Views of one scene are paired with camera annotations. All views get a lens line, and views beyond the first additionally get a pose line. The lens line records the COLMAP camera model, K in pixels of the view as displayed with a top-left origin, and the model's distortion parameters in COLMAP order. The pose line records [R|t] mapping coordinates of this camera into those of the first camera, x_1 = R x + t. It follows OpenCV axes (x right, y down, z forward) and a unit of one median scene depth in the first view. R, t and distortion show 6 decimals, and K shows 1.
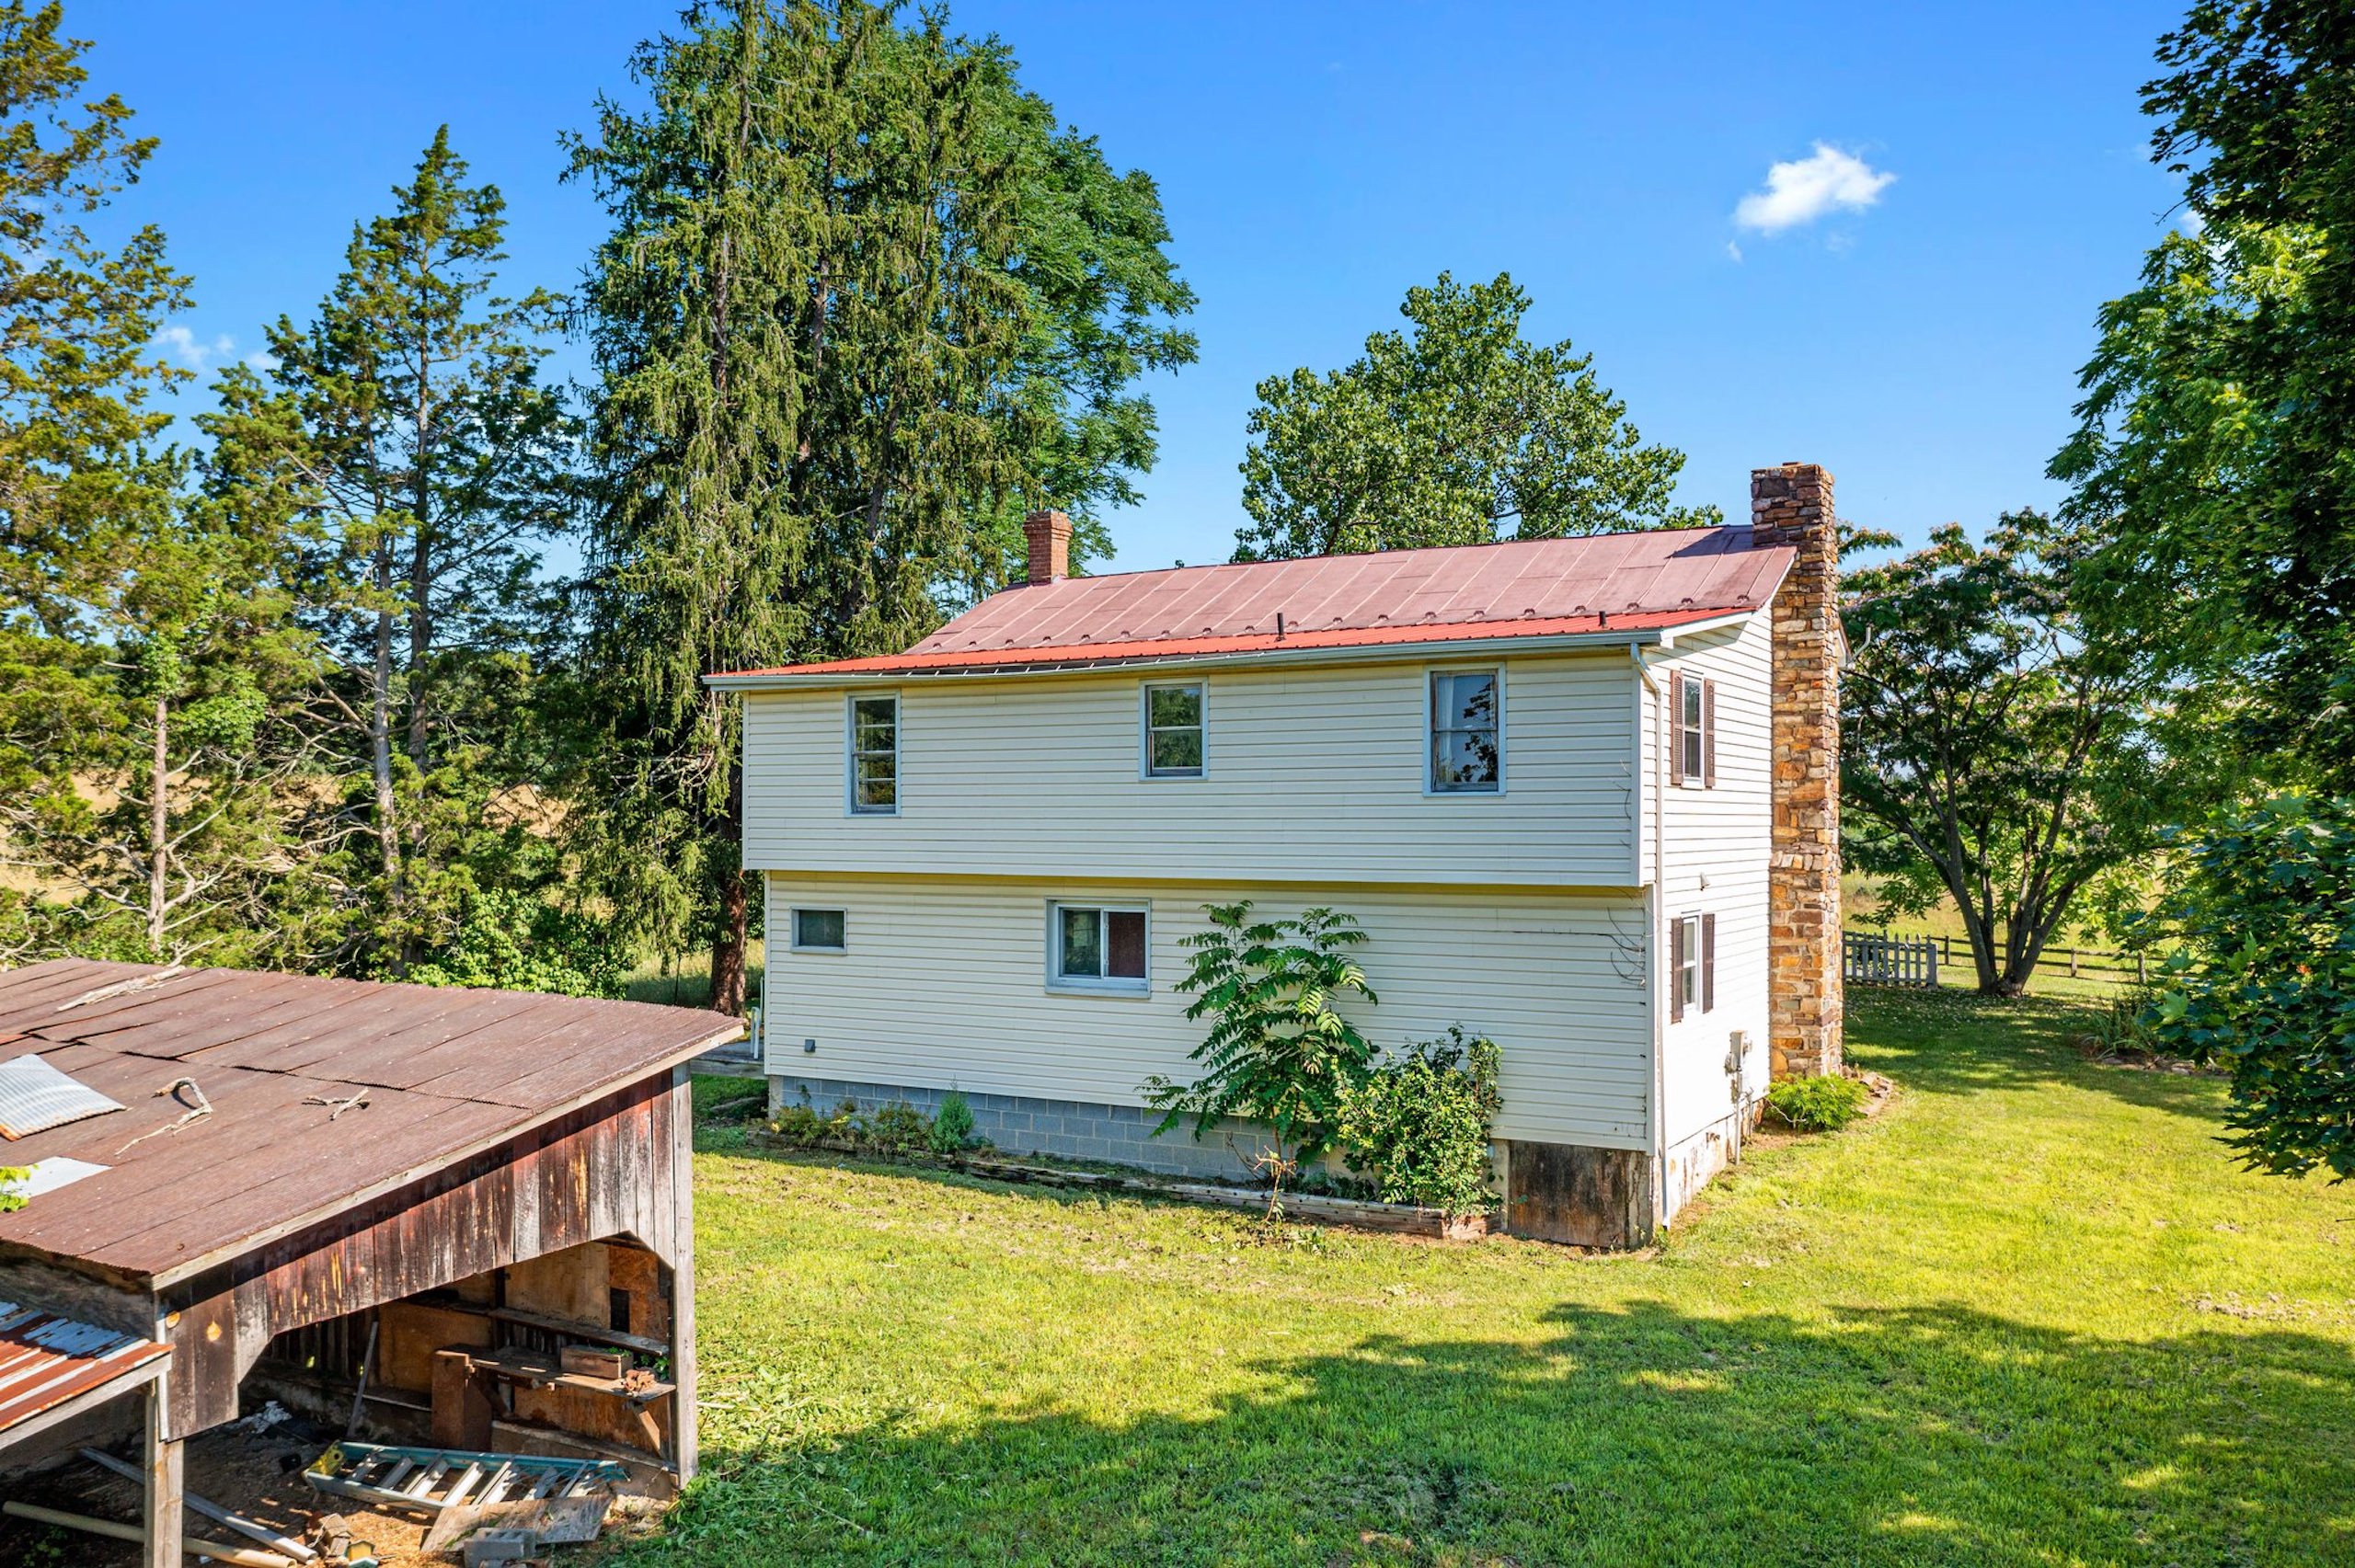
lens RADIAL K [[1915.1, 0, 1177.5], [0, 1915.1, 784.0], [0, 0, 1]] dist [0.001277, 0.001596]
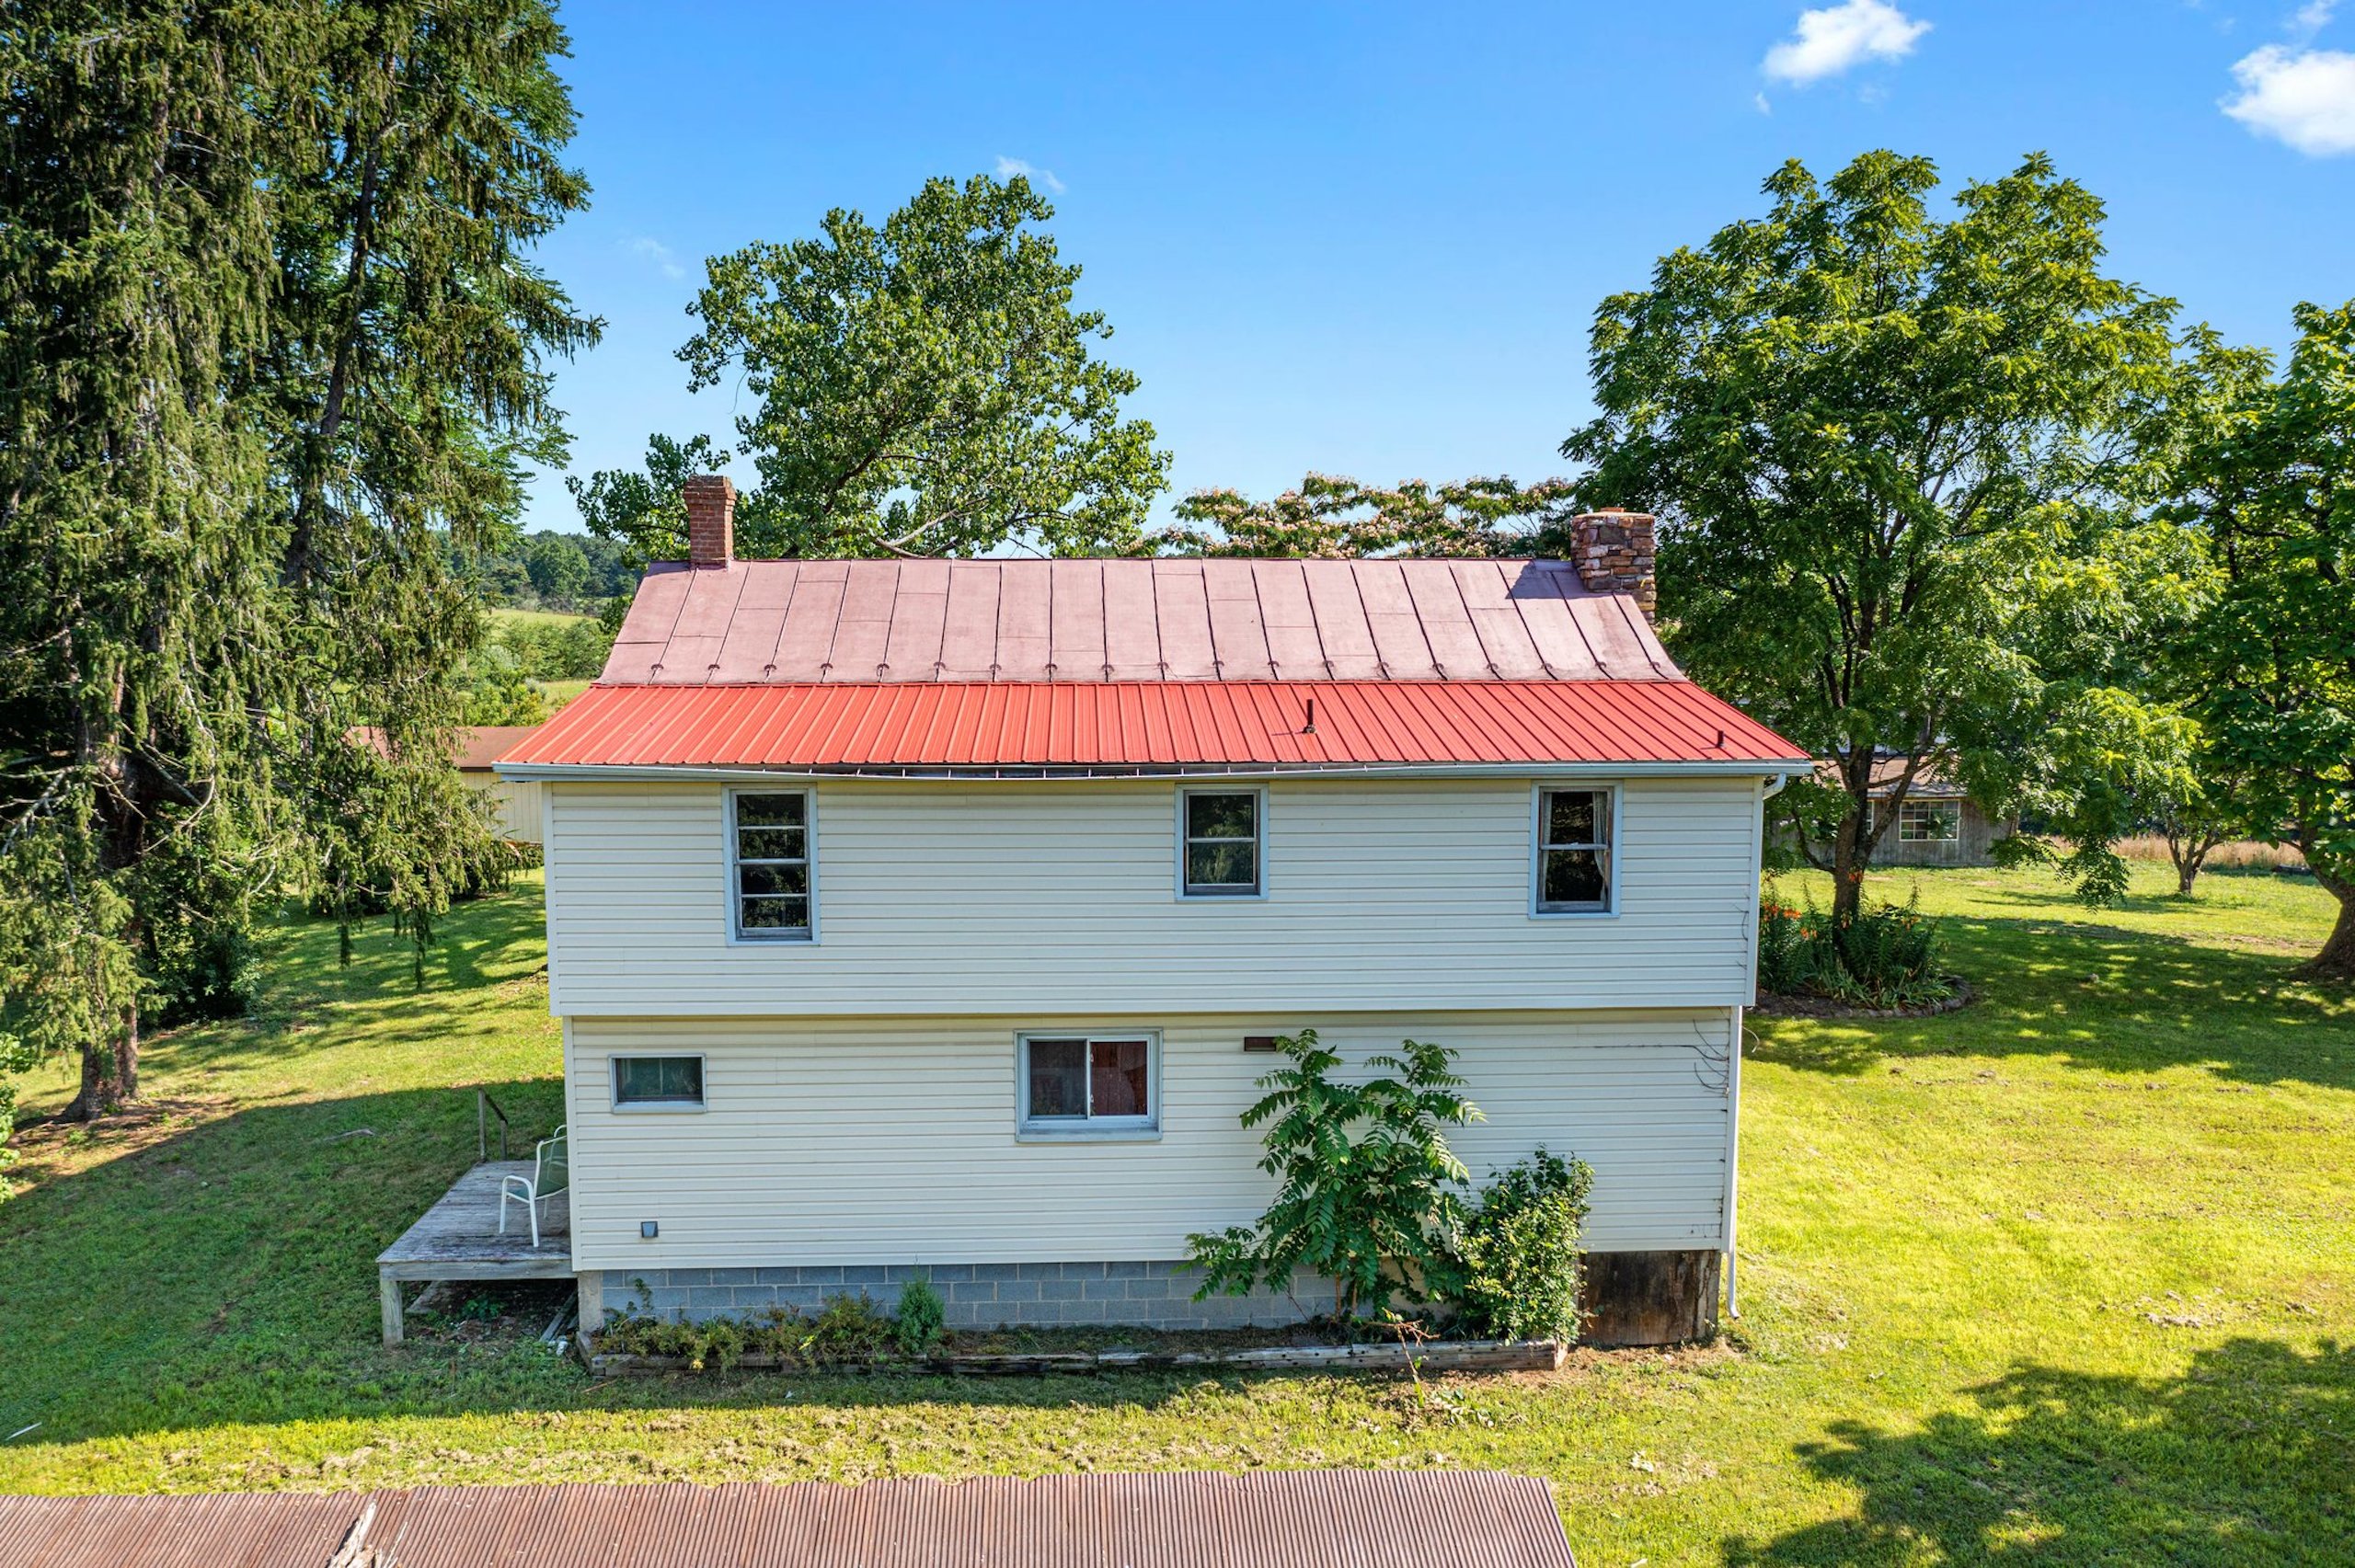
lens RADIAL K [[1868.7, 0, 1177.5], [0, 1868.7, 784.0], [0, 0, 1]] dist [-0.011922, -0.006536]
pose [[0.830574, -0.057483, 0.553934, -0.481791], [-0.016130, 0.991758, 0.127103, -0.160526], [-0.556675, -0.114503, 0.822801, 0.325111]]
